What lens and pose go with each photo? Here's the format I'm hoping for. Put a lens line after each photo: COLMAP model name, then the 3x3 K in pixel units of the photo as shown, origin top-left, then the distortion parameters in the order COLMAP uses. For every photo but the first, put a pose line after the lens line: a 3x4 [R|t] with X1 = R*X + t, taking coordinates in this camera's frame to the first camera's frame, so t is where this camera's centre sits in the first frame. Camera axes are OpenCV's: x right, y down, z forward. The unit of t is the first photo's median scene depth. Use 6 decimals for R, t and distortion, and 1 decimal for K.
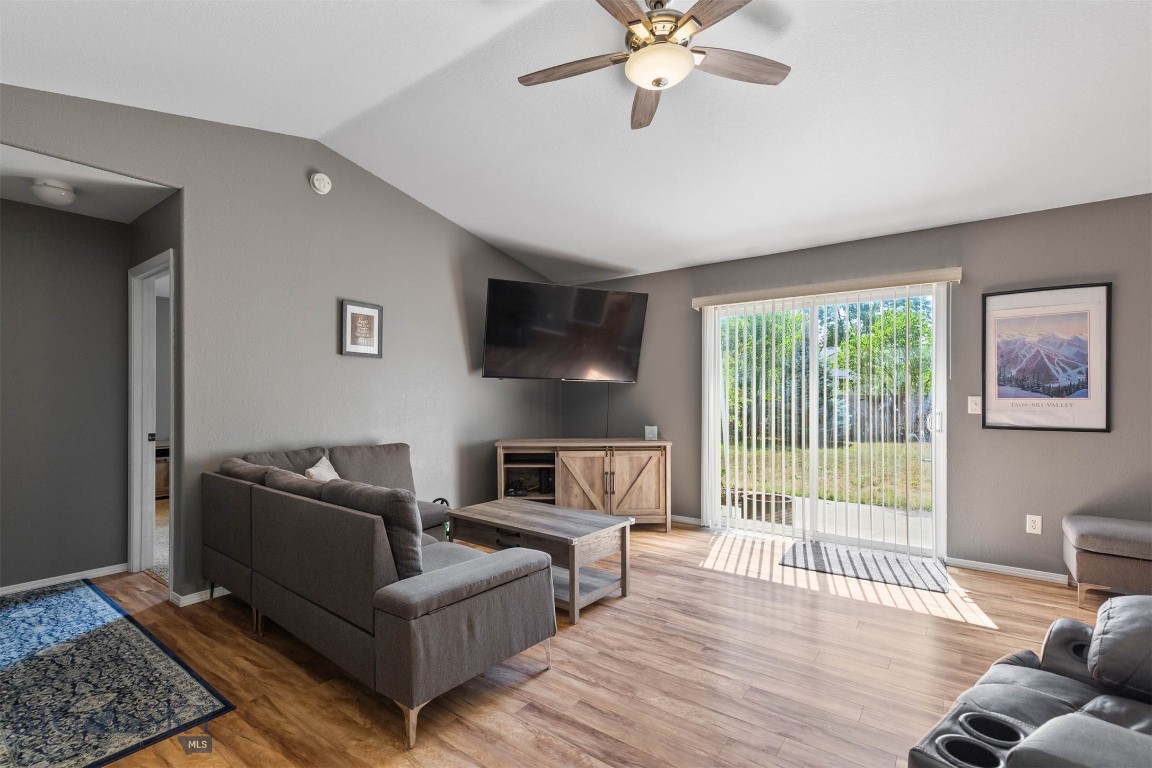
lens RADIAL K [[527.0, 0, 568.2], [0, 527.0, 394.4], [0, 0, 1]] dist [0.012266, -0.002821]
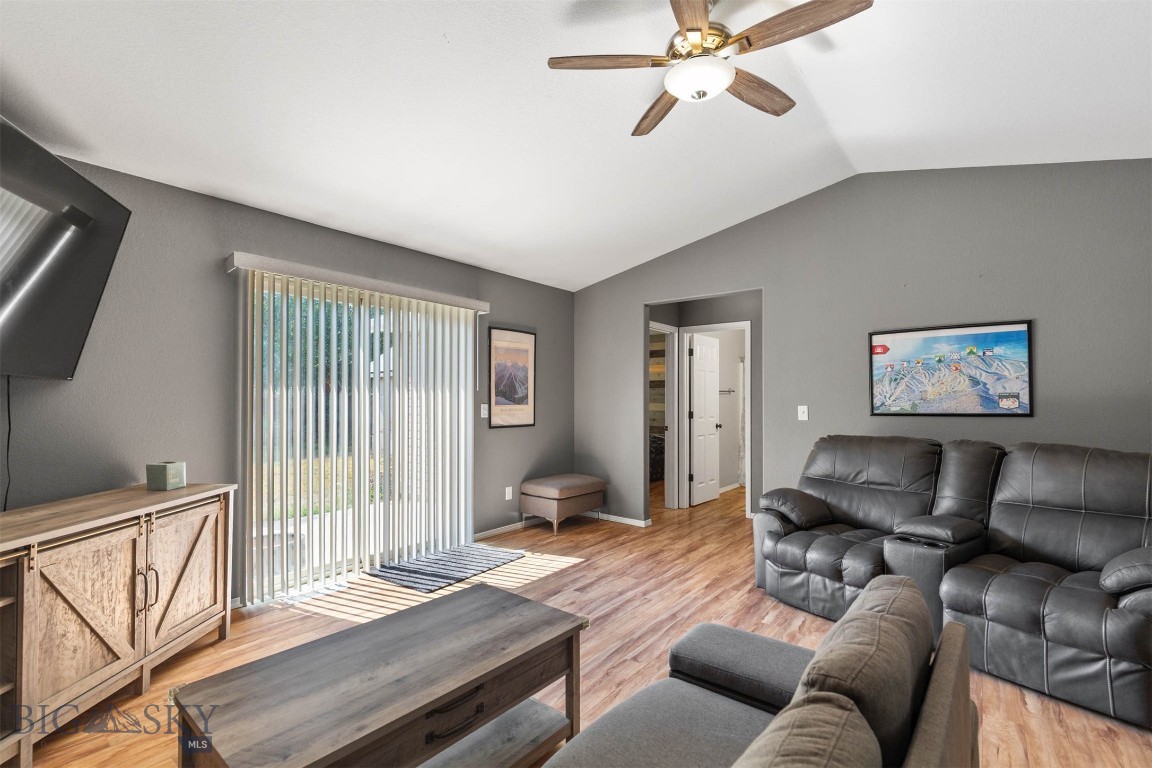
lens RADIAL K [[527.0, 0, 570.2], [0, 527.0, 394.3], [0, 0, 1]] dist [0.012266, -0.002821]
pose [[0.012849, 0.010575, 0.999862, -0.496581], [0.000943, 0.999943, -0.010588, -0.006448], [-0.999917, 0.001078, 0.012839, 0.743331]]
